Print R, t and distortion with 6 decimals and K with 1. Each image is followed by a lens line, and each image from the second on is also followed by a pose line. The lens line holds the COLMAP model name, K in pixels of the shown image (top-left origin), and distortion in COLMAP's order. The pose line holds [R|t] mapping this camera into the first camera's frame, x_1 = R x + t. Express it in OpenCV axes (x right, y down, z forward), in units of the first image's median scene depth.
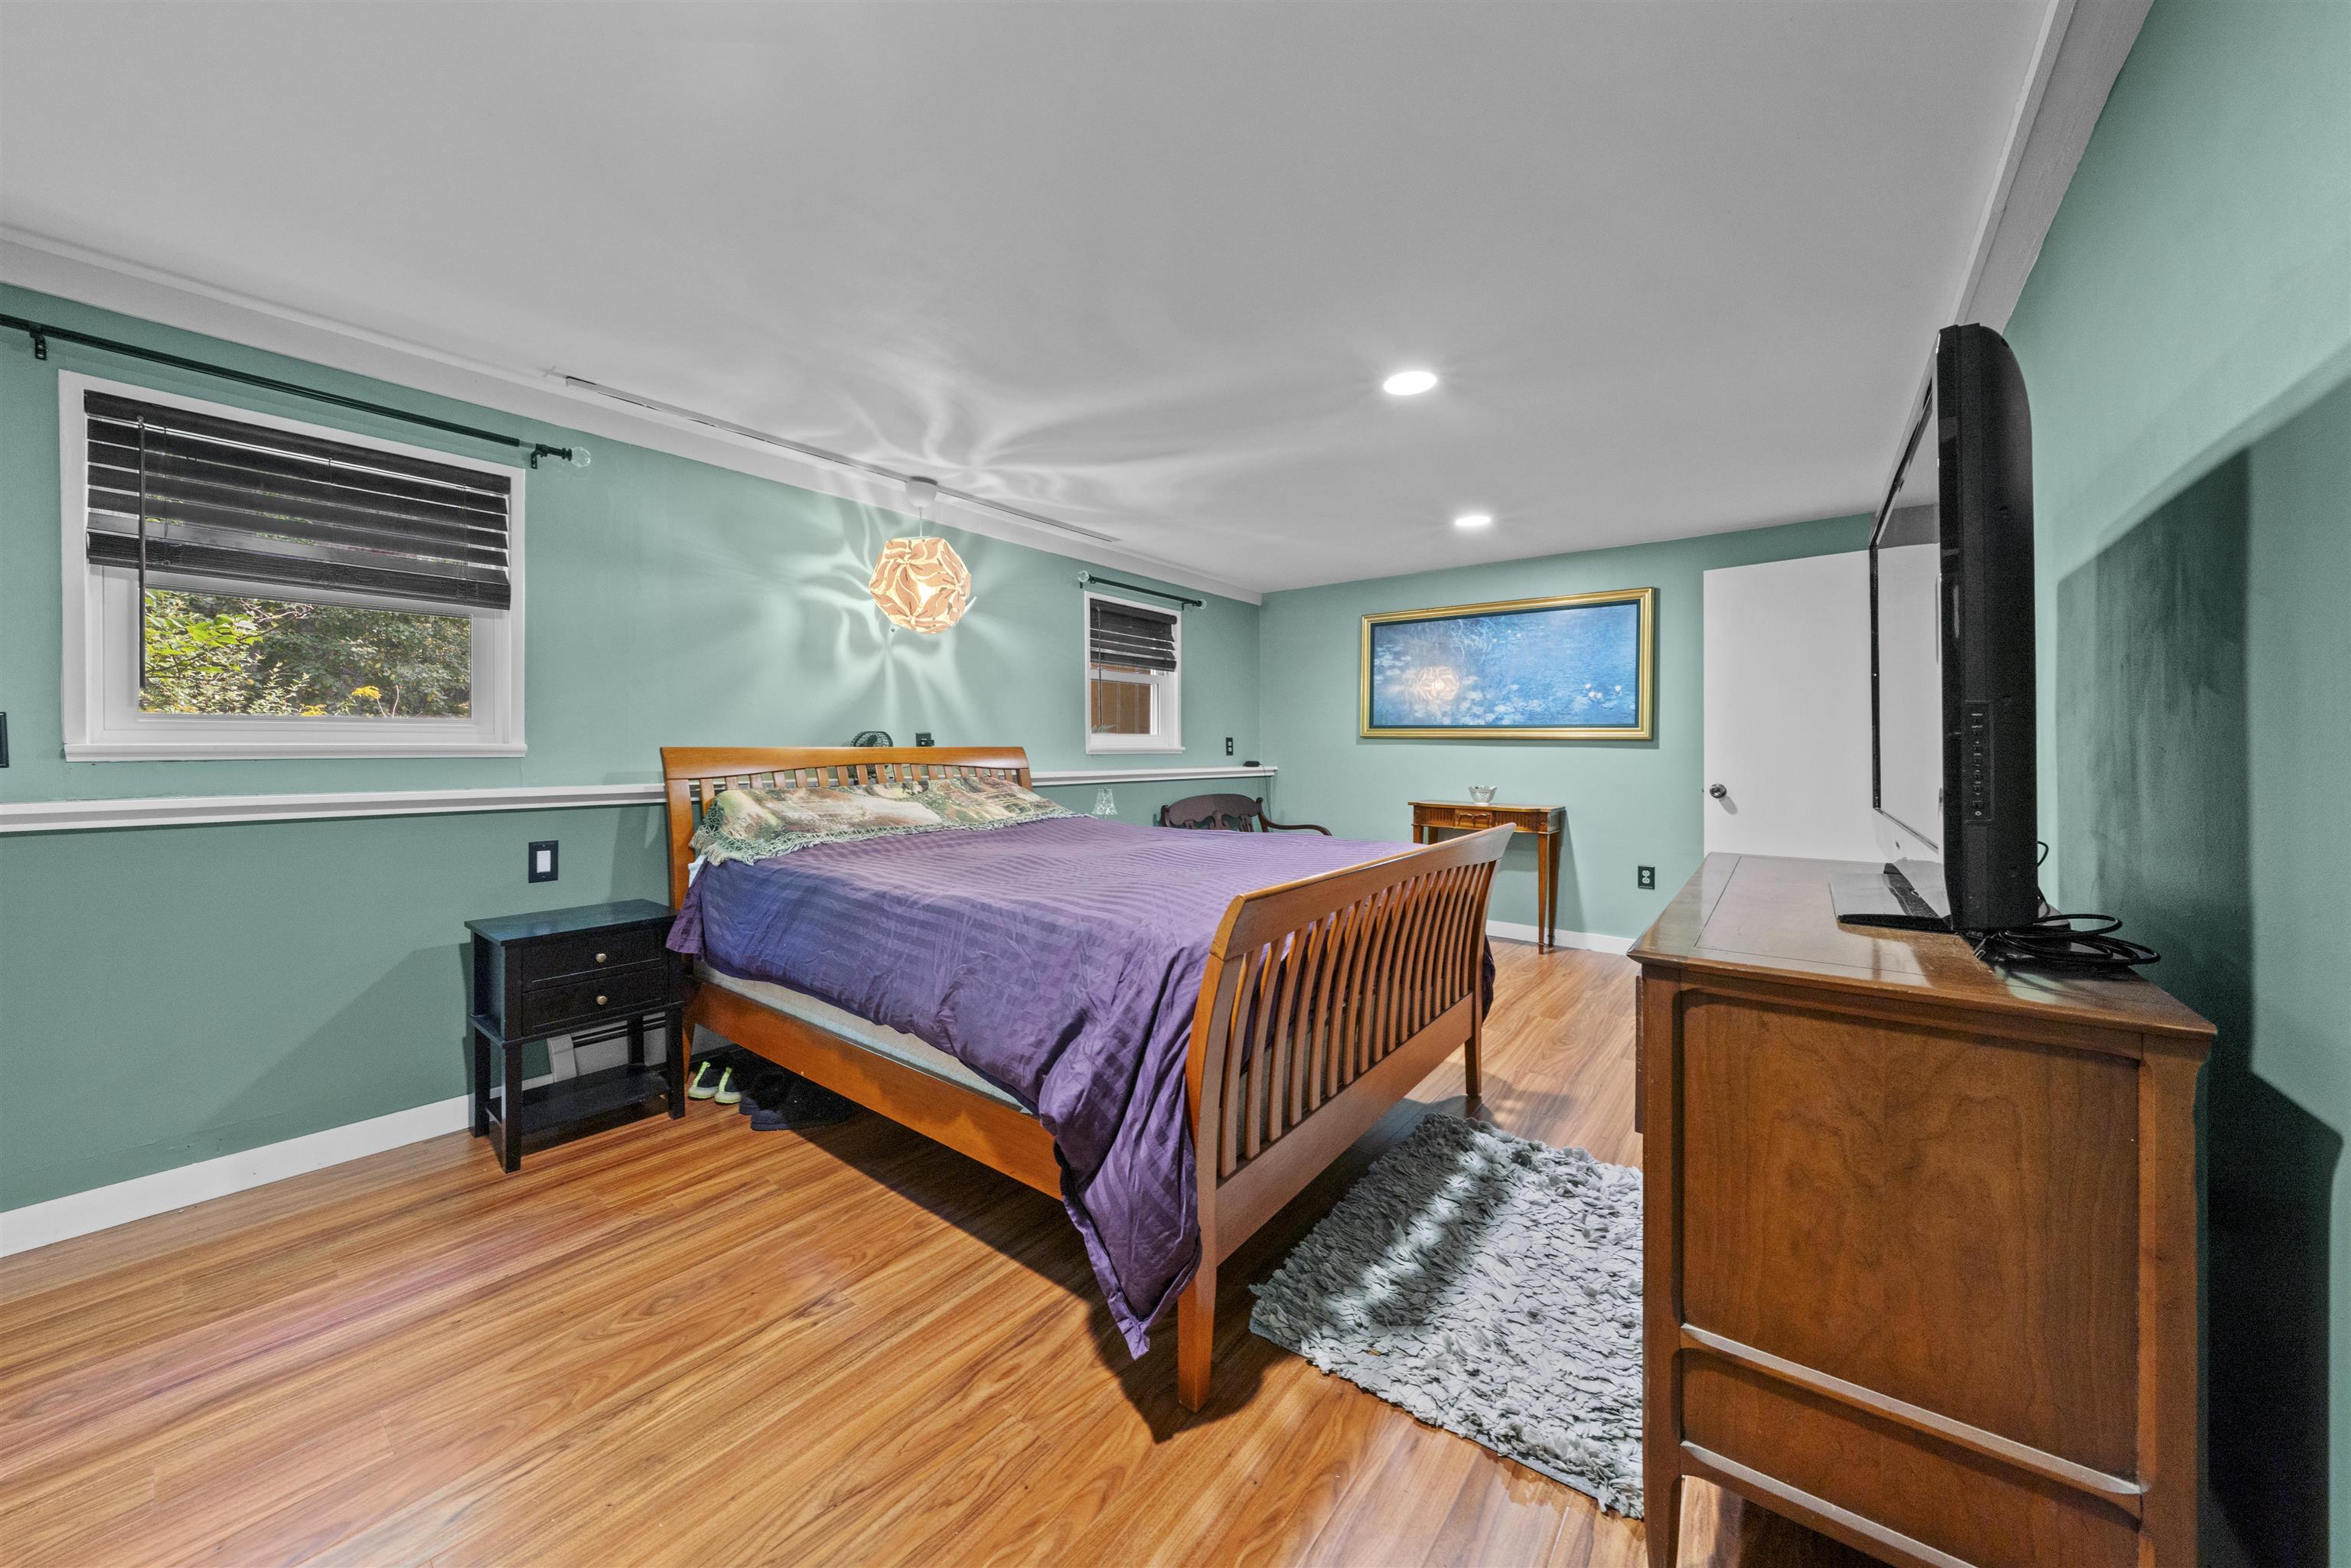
lens RADIAL K [[815.6, 0, 1175.0], [0, 815.6, 763.2], [0, 0, 1]] dist [-0.001048, -0.000050]
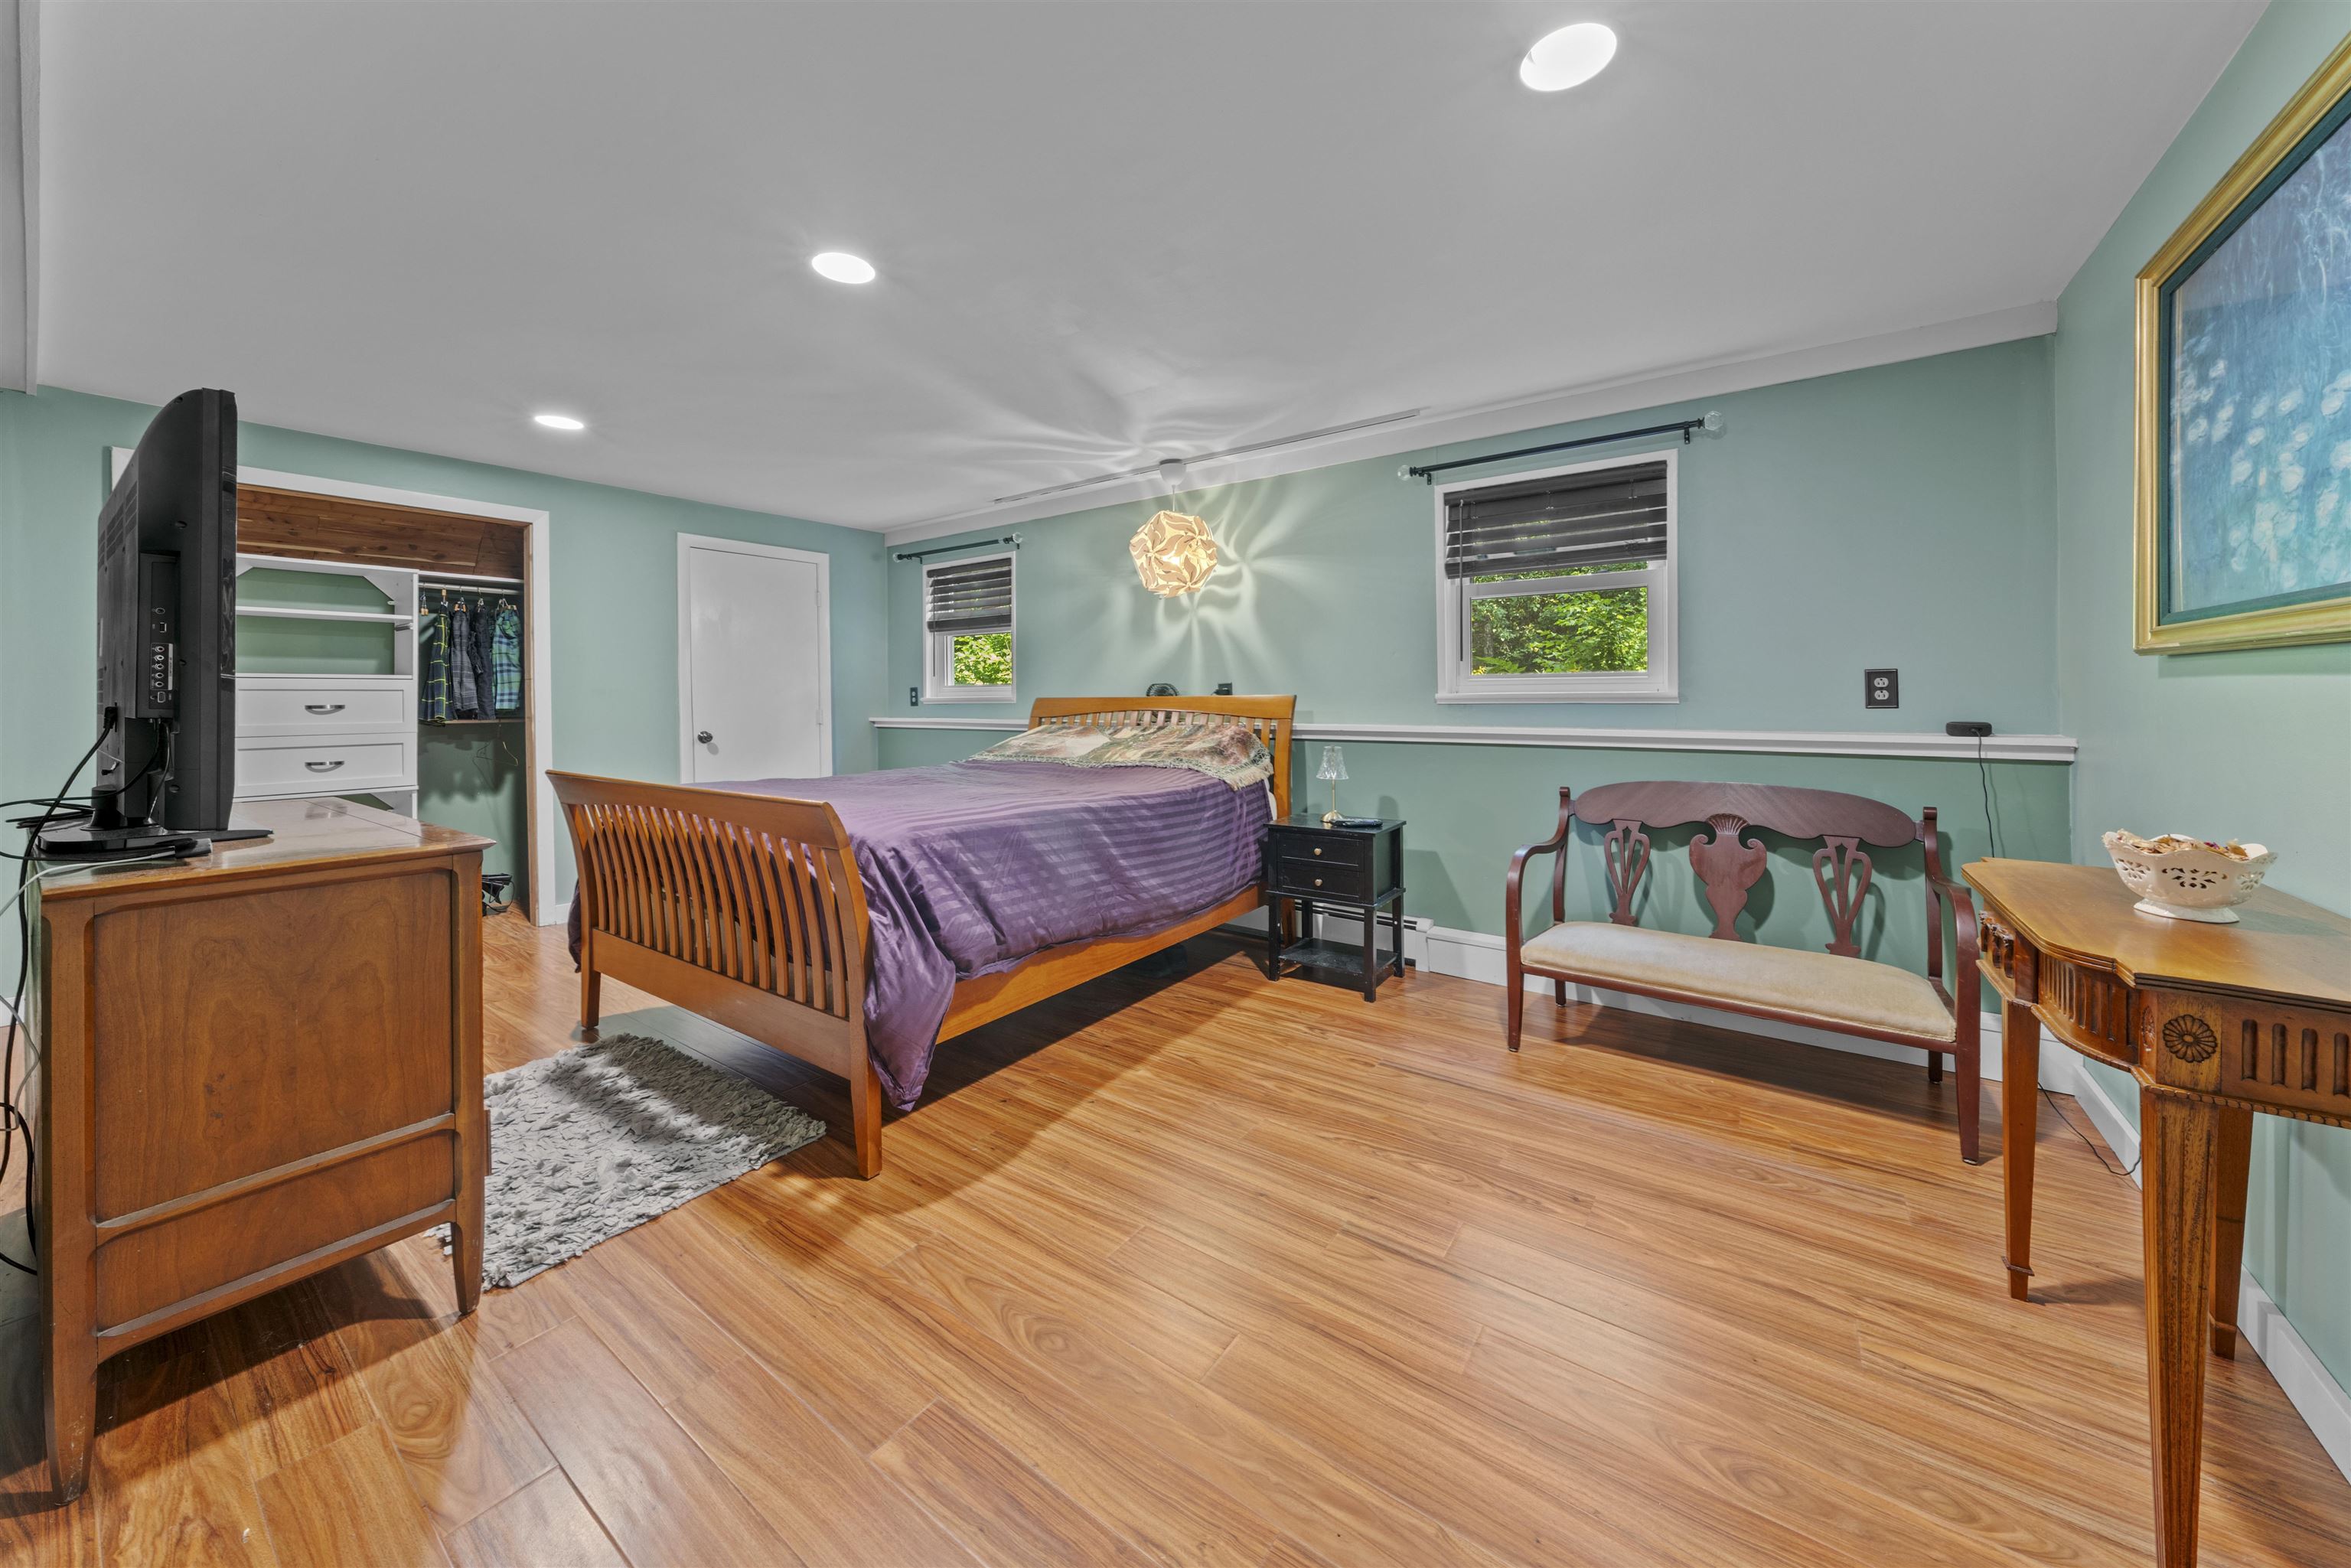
lens RADIAL K [[830.3, 0, 1176.4], [0, 830.3, 726.0], [0, 0, 1]] dist [-0.001097, -0.000097]
pose [[0.037004, 0.038088, -0.998589, 0.830928], [-0.008547, 0.999249, 0.037796, -0.021733], [0.999279, 0.007136, 0.037302, 0.932965]]
